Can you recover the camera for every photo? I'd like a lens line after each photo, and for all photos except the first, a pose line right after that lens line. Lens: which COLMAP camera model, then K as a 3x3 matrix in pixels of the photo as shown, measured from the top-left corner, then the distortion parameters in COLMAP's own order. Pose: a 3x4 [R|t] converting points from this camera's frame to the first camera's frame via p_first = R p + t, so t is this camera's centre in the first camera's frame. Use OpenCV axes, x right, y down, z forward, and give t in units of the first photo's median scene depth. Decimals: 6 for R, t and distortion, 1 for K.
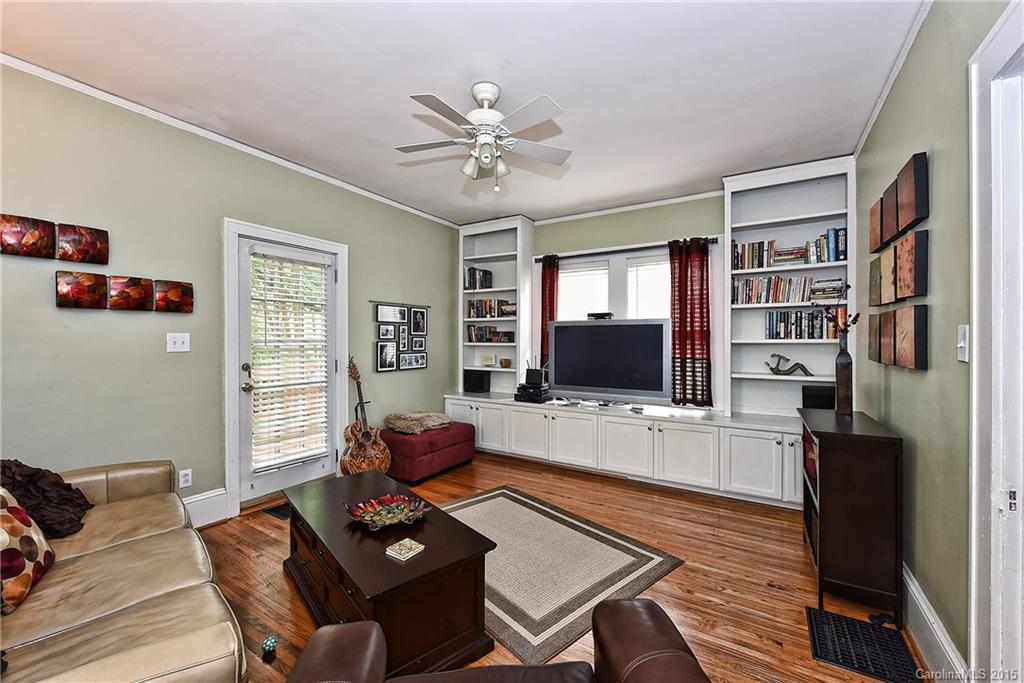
lens RADIAL K [[417.5, 0, 511.4], [0, 417.5, 340.5], [0, 0, 1]] dist [0.001259, 0.000103]
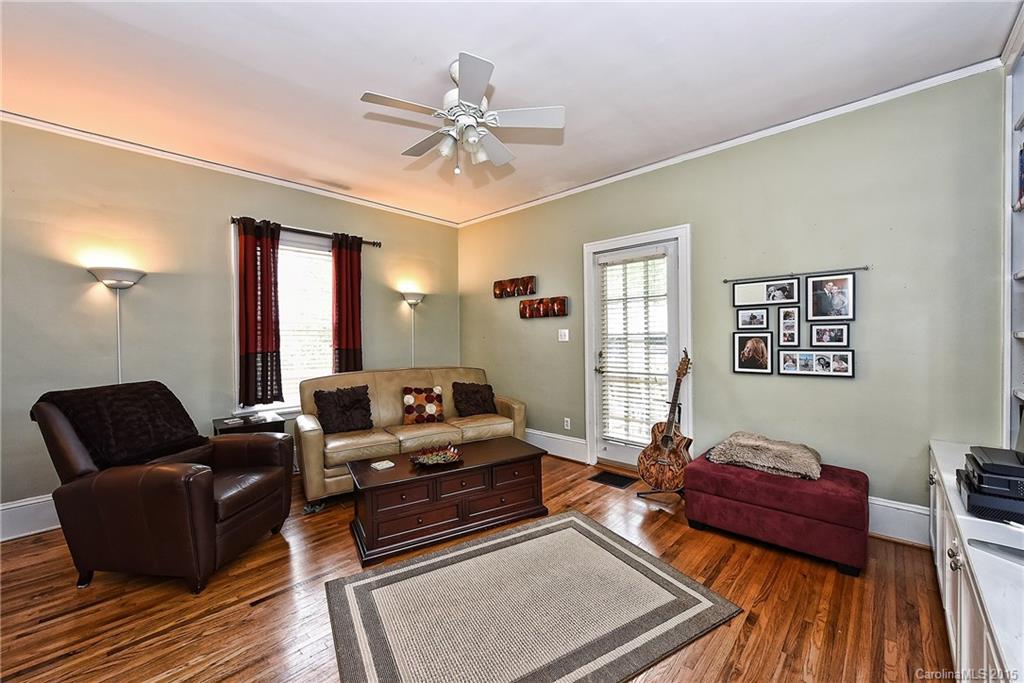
lens RADIAL K [[400.7, 0, 512.7], [0, 400.7, 340.8], [0, 0, 1]] dist [-0.000721, -0.000476]
pose [[-0.196892, 0.018268, -0.980255, 0.477039], [0.017390, 0.999734, 0.015138, -0.000703], [0.980271, -0.014066, -0.197158, 0.746492]]
